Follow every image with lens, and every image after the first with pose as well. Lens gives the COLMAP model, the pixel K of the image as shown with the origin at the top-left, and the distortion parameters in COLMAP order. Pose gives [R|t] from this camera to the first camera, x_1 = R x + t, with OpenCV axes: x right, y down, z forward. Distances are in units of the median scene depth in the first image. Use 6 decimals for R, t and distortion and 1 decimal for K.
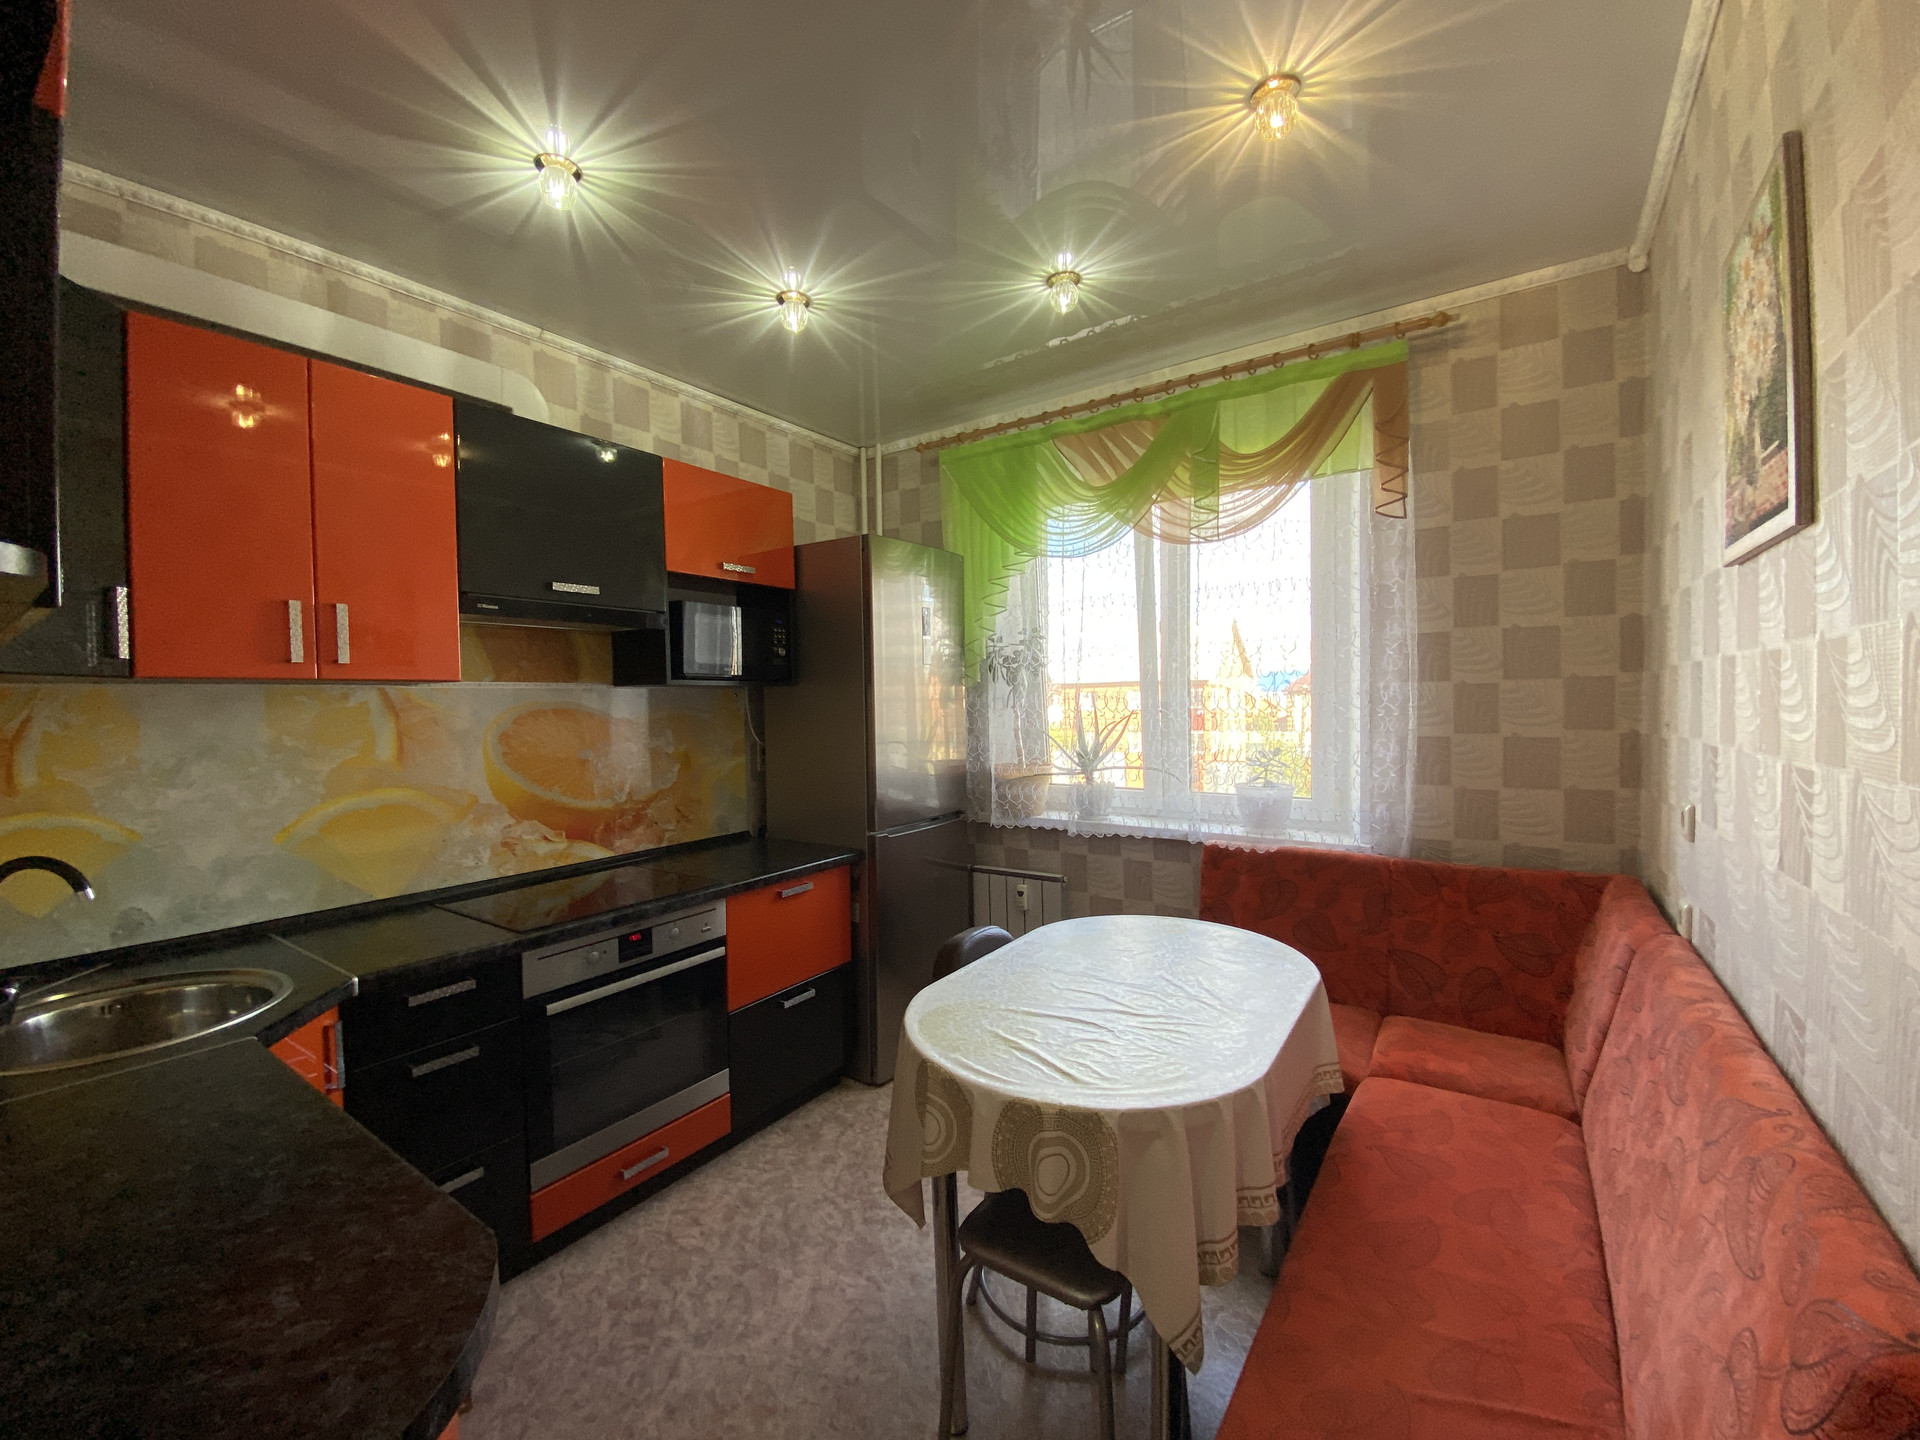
lens RADIAL K [[773.9, 0, 960.0], [0, 773.9, 720.0], [0, 0, 1]] dist [-0.000083, -0.000073]
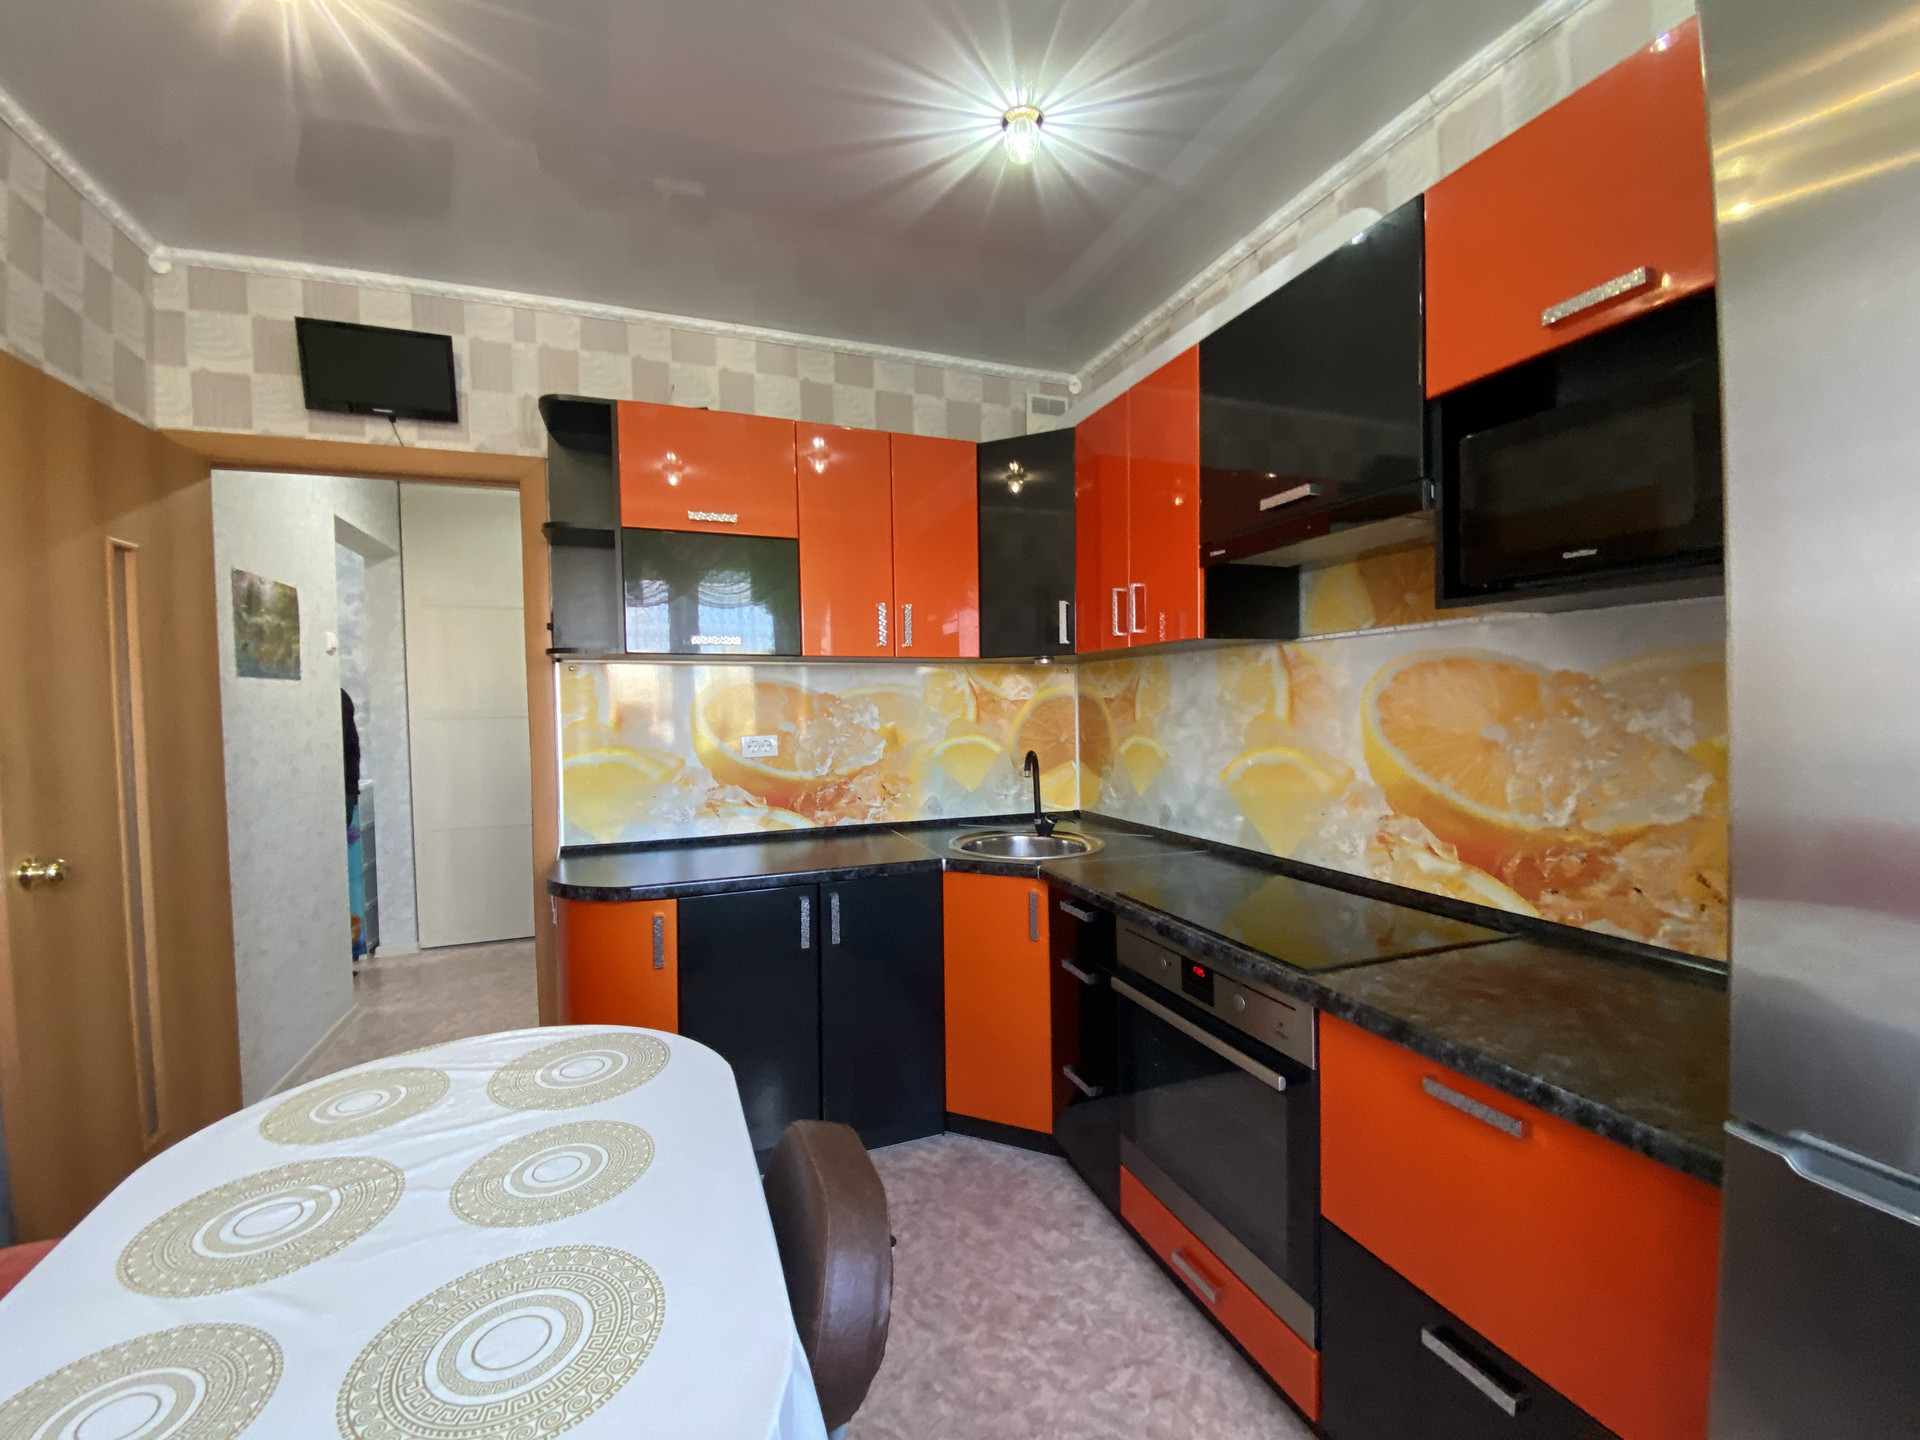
lens RADIAL K [[797.3, 0, 960.0], [0, 797.3, 720.0], [0, 0, 1]] dist [-0.001404, -0.000142]
pose [[-0.564750, 0.046363, -0.823959, 0.292907], [0.007444, 0.998666, 0.051091, -0.000590], [0.825228, 0.022720, -0.564342, 1.108494]]
